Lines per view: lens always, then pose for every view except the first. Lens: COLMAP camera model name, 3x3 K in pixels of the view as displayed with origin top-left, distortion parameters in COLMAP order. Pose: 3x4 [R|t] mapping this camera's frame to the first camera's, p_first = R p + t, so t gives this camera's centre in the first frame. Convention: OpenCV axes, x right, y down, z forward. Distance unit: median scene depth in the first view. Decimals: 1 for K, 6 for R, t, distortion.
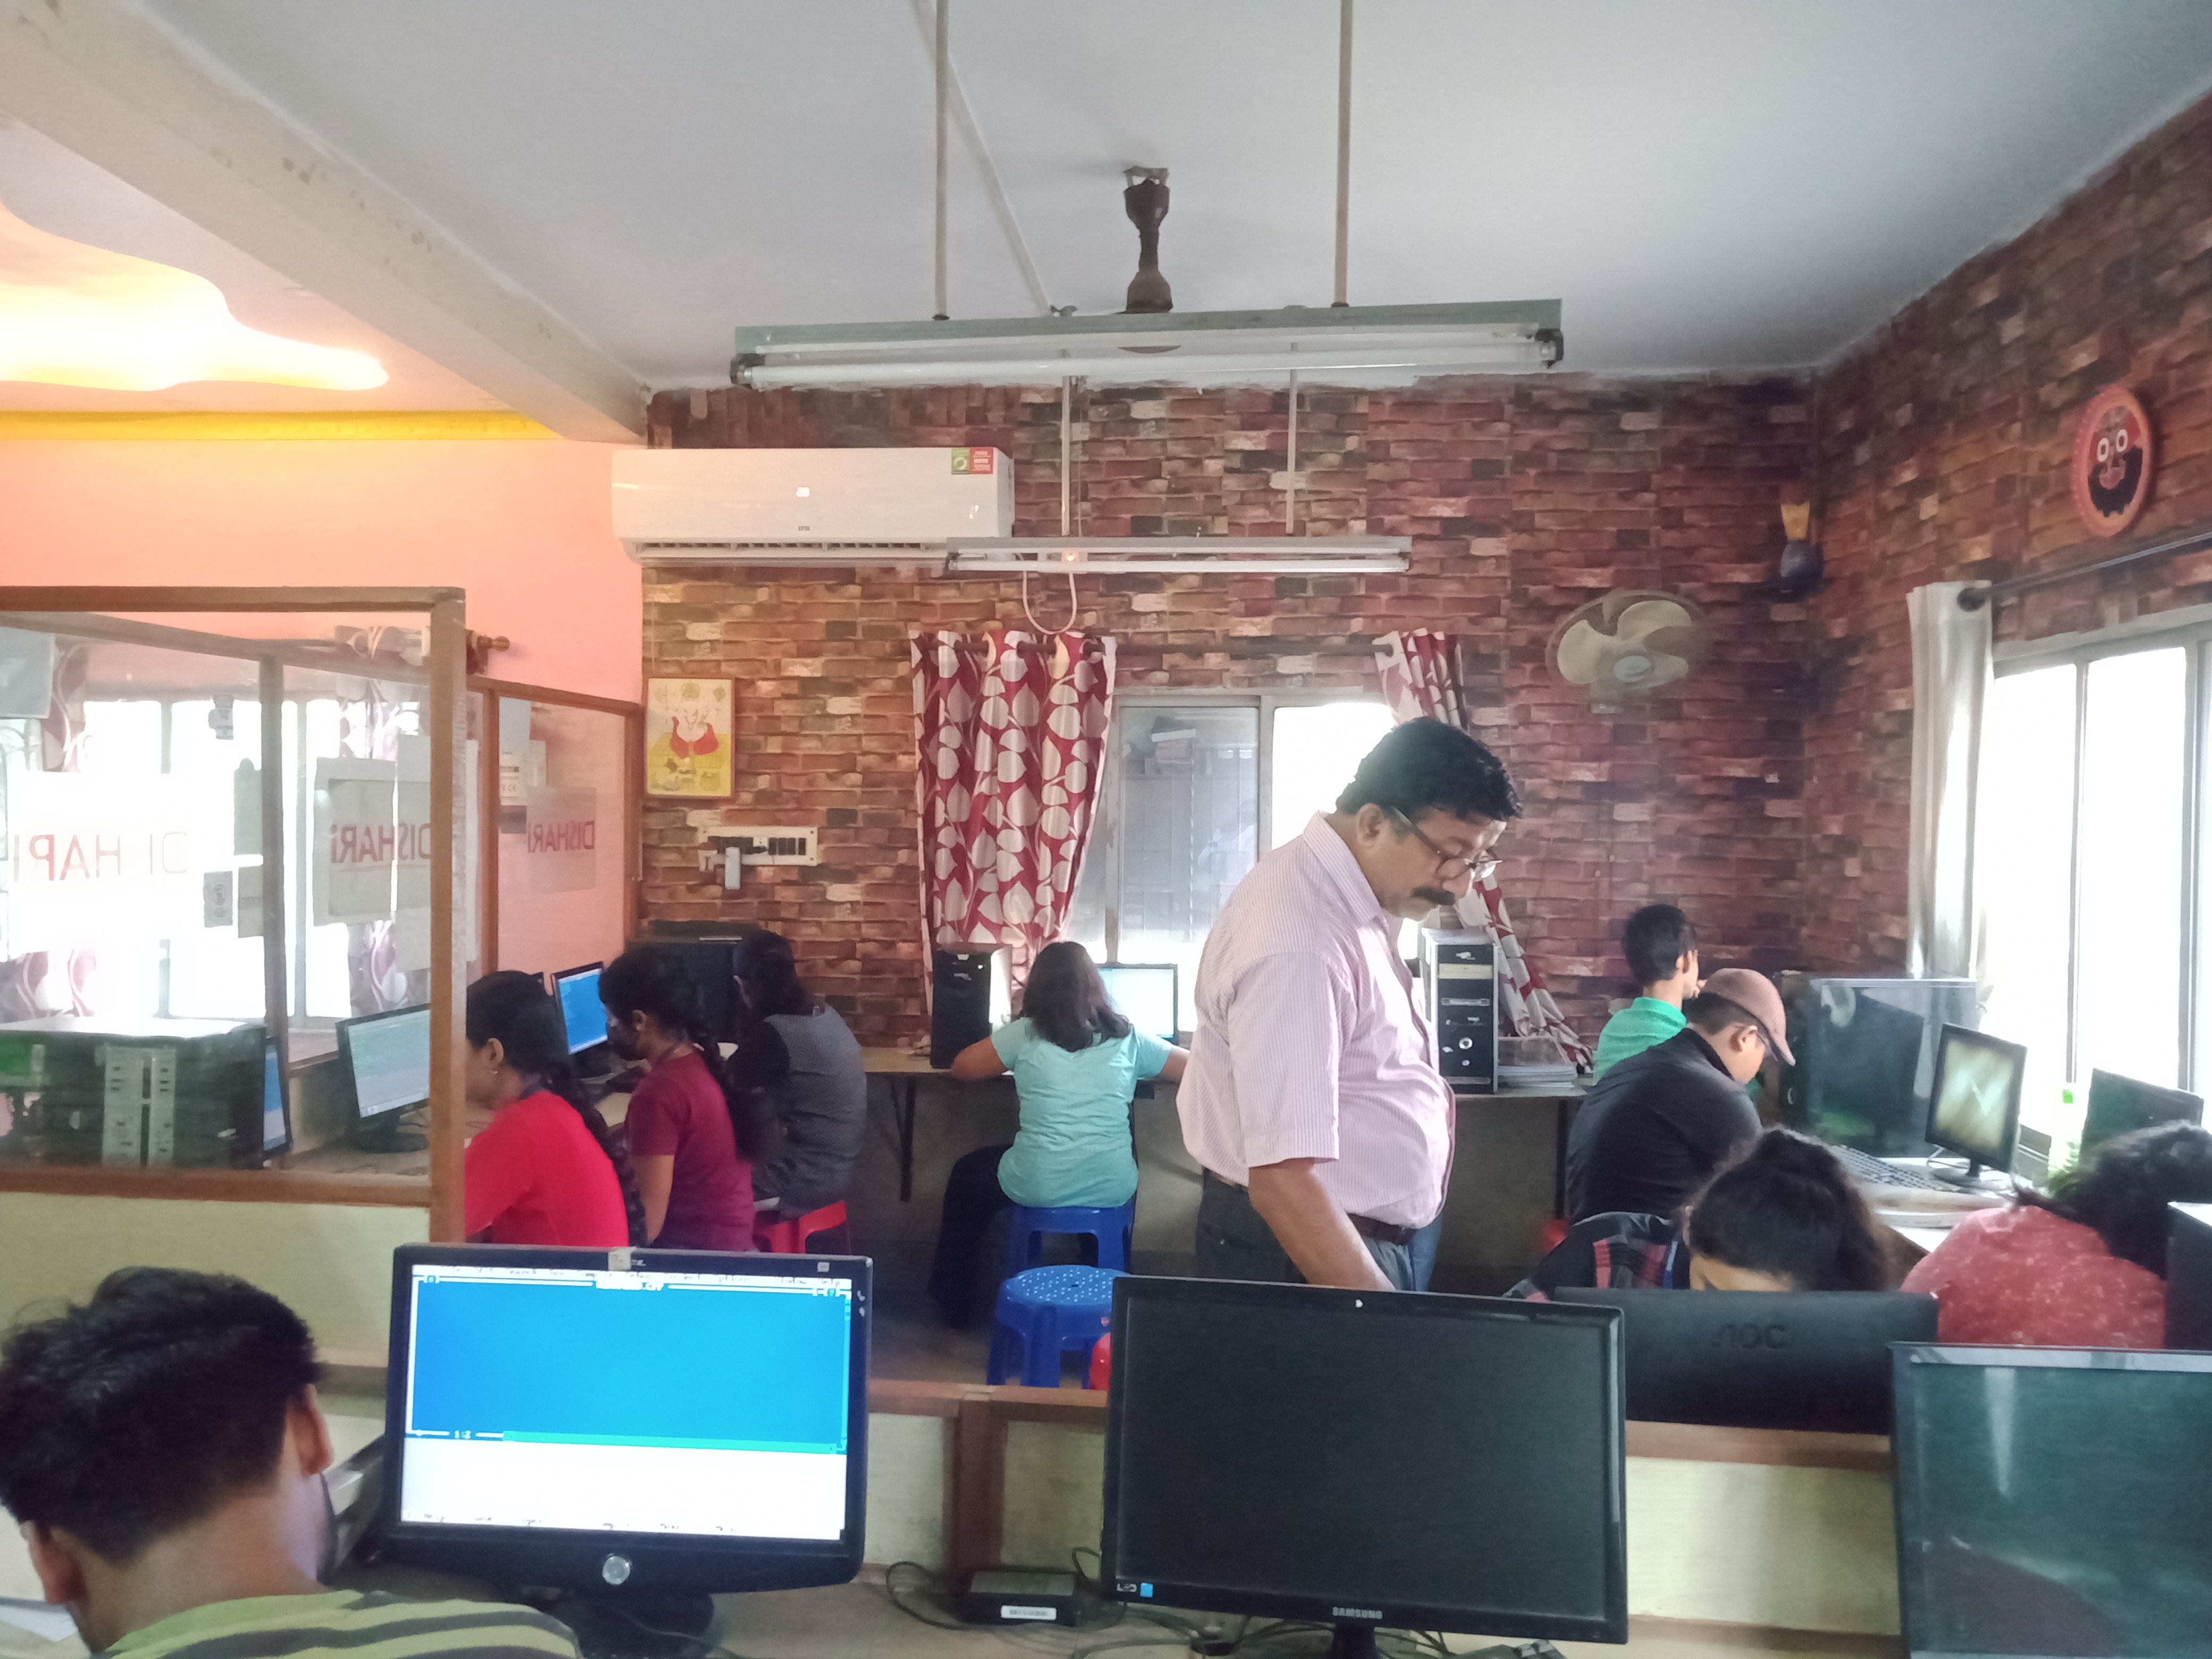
lens RADIAL K [[1638.8, 0, 1105.7], [0, 1638.8, 831.3], [0, 0, 1]] dist [0.012691, -0.006127]
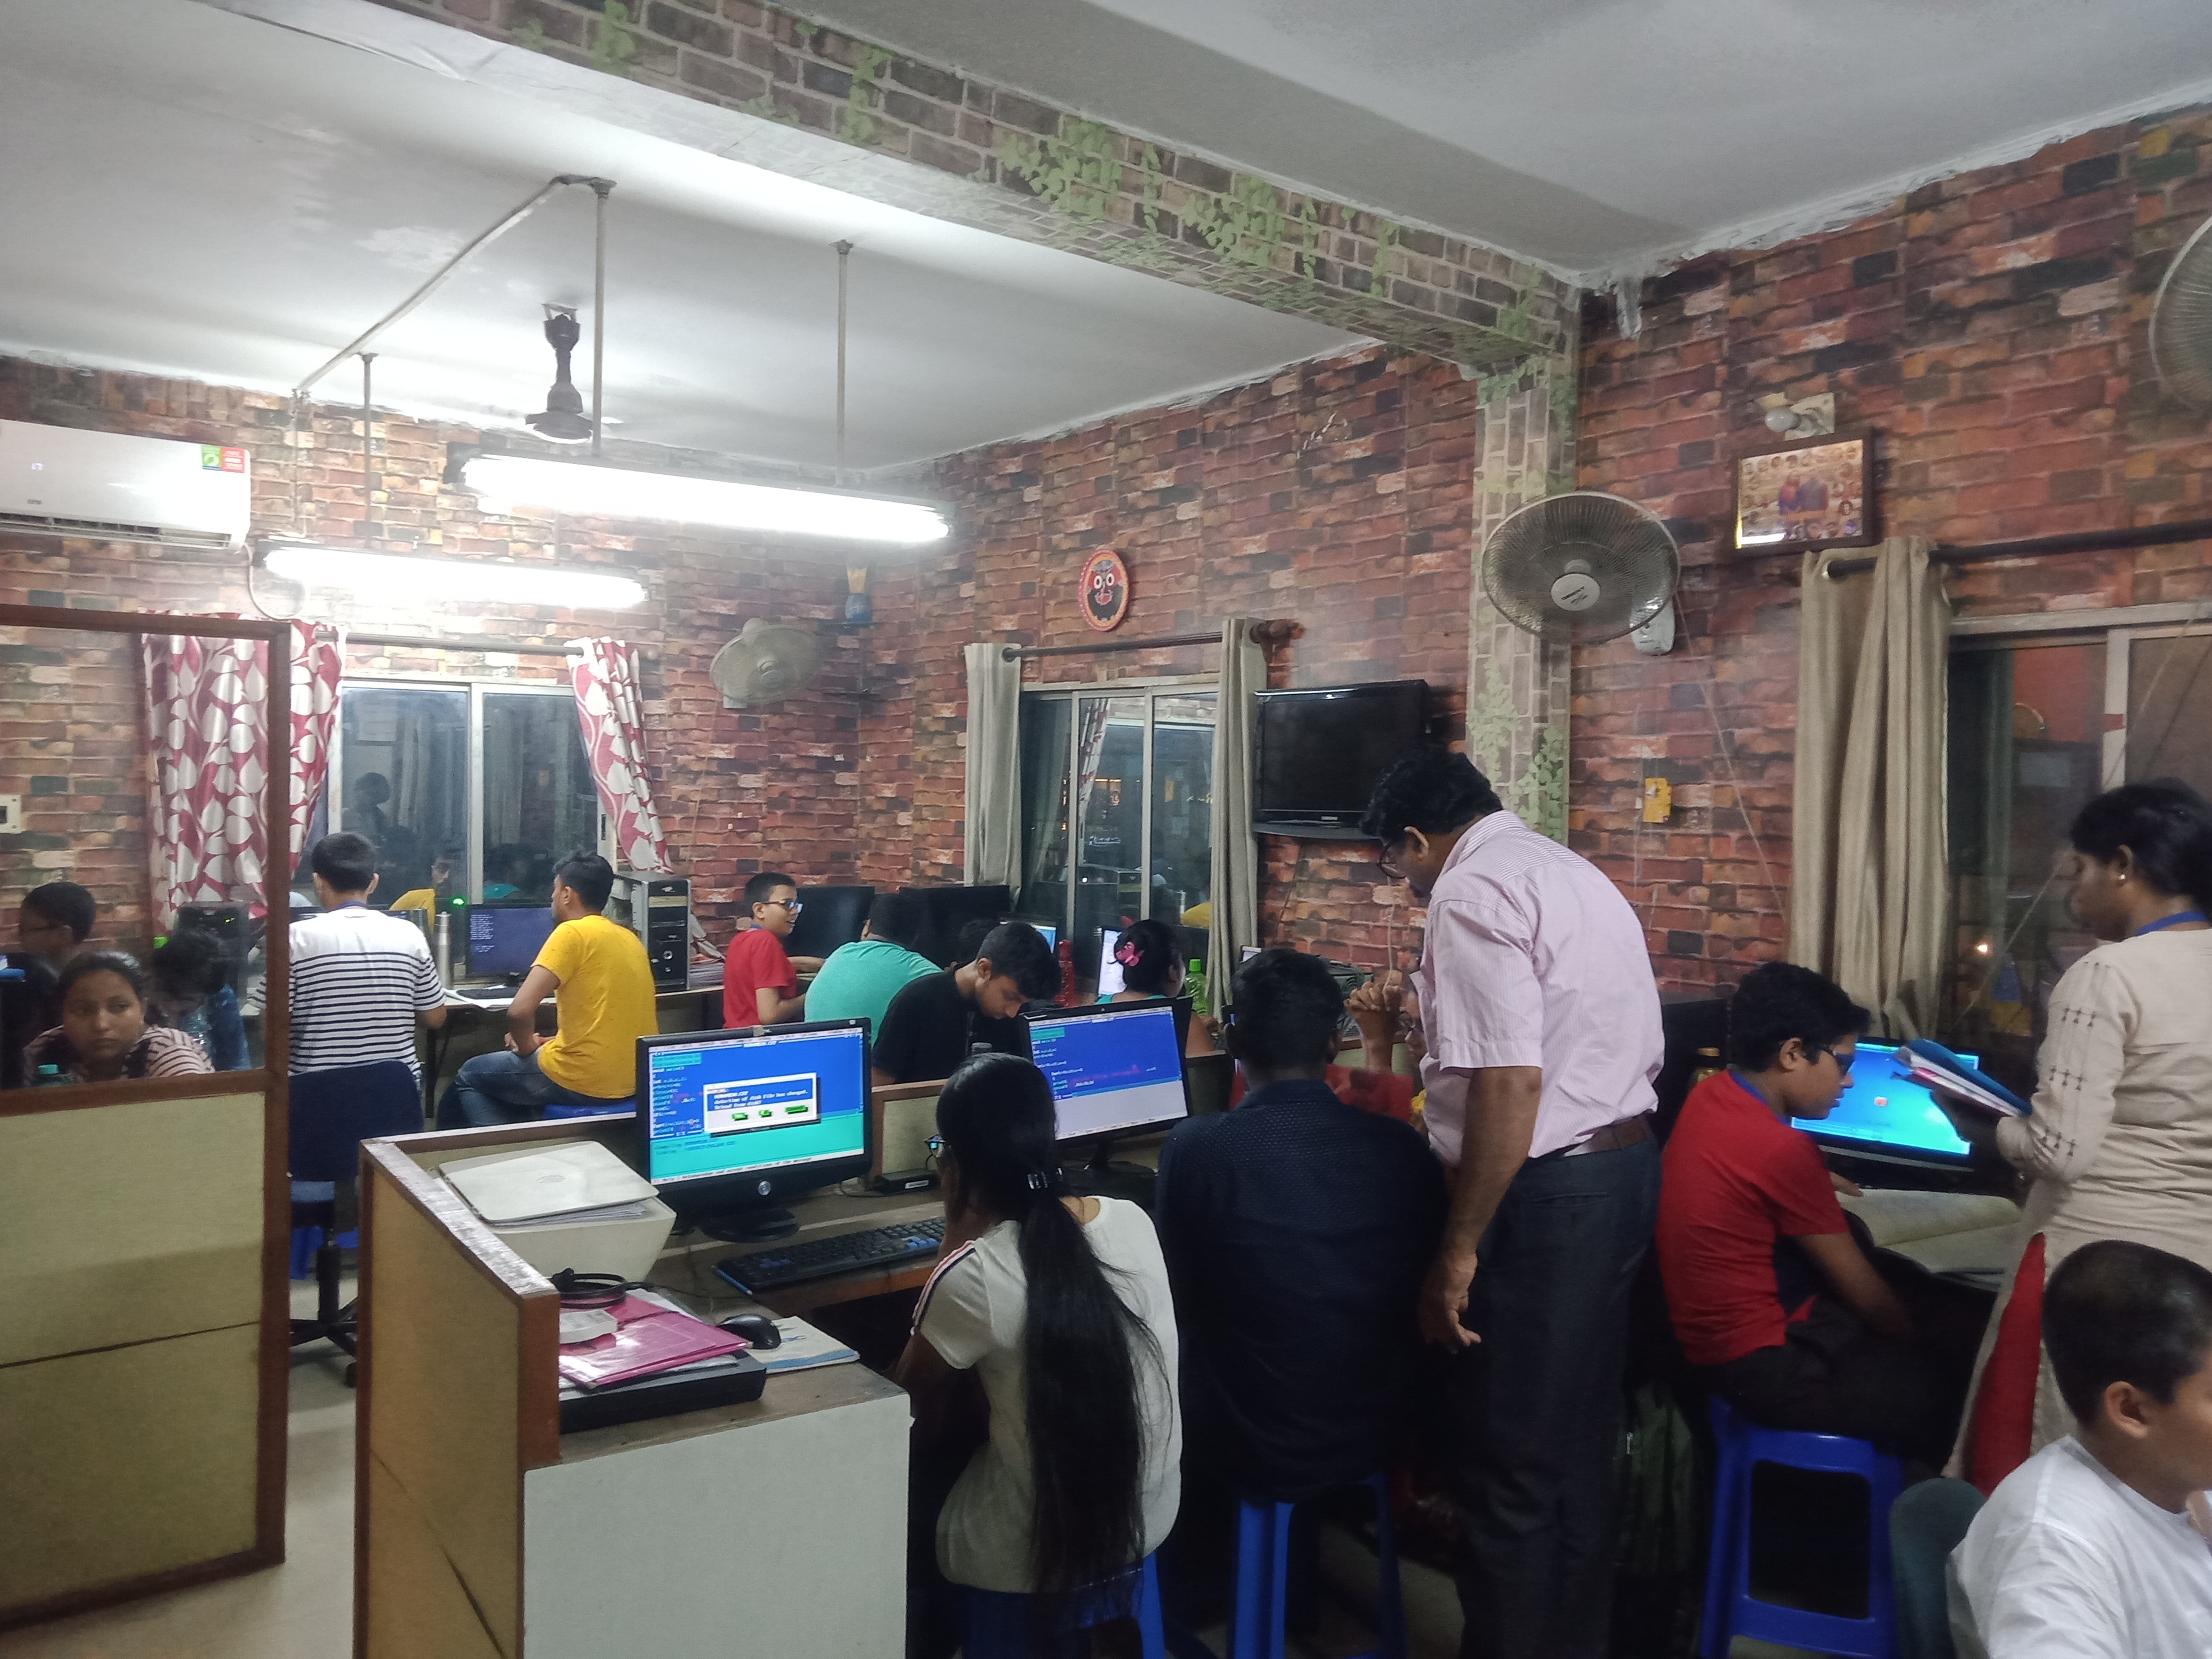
lens RADIAL K [[1638.8, 0, 1128.6], [0, 1638.8, 831.7], [0, 0, 1]] dist [0.012691, -0.006127]
pose [[0.726612, -0.021035, 0.686726, -0.386689], [0.001804, 0.999586, 0.028709, -0.008103], [-0.687046, -0.019621, 0.726349, -0.206522]]
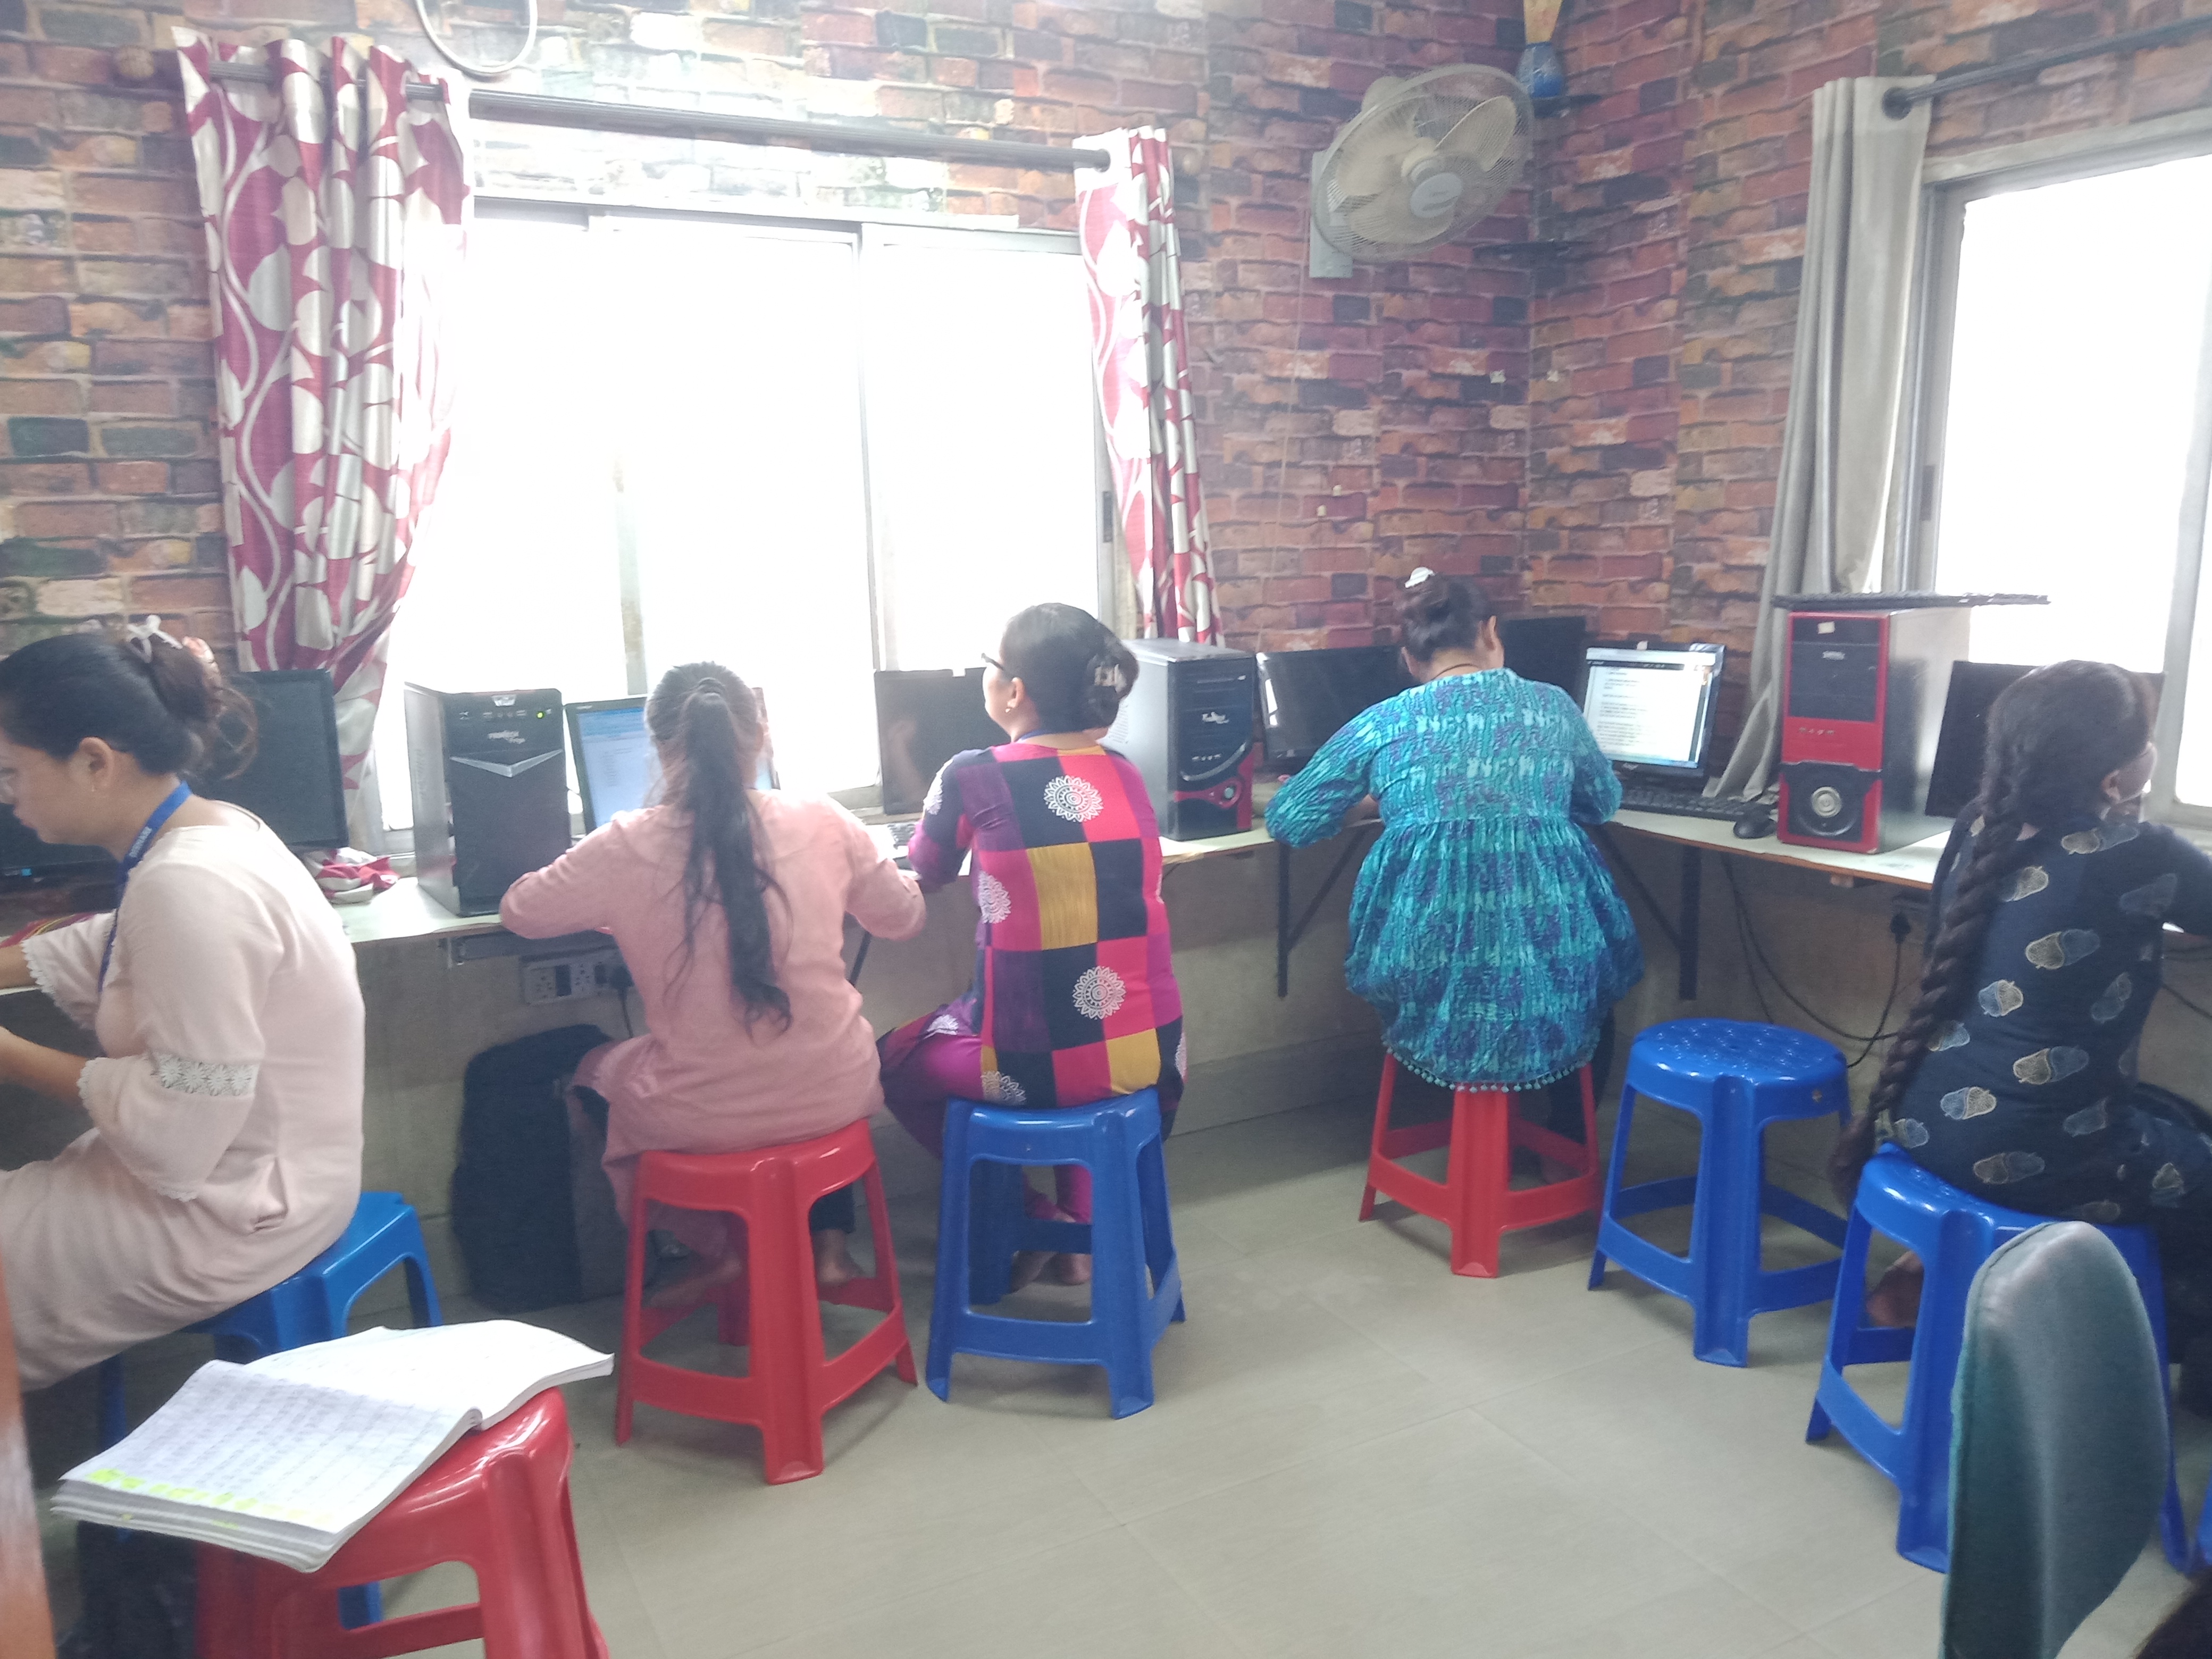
lens RADIAL K [[1638.8, 0, 1106.5], [0, 1638.8, 825.3], [0, 0, 1]] dist [0.012691, -0.006127]
pose [[0.835875, -0.129878, 0.533333, -0.179098], [0.041610, 0.983802, 0.174364, 0.032082], [-0.547340, -0.123555, 0.827739, 0.436224]]
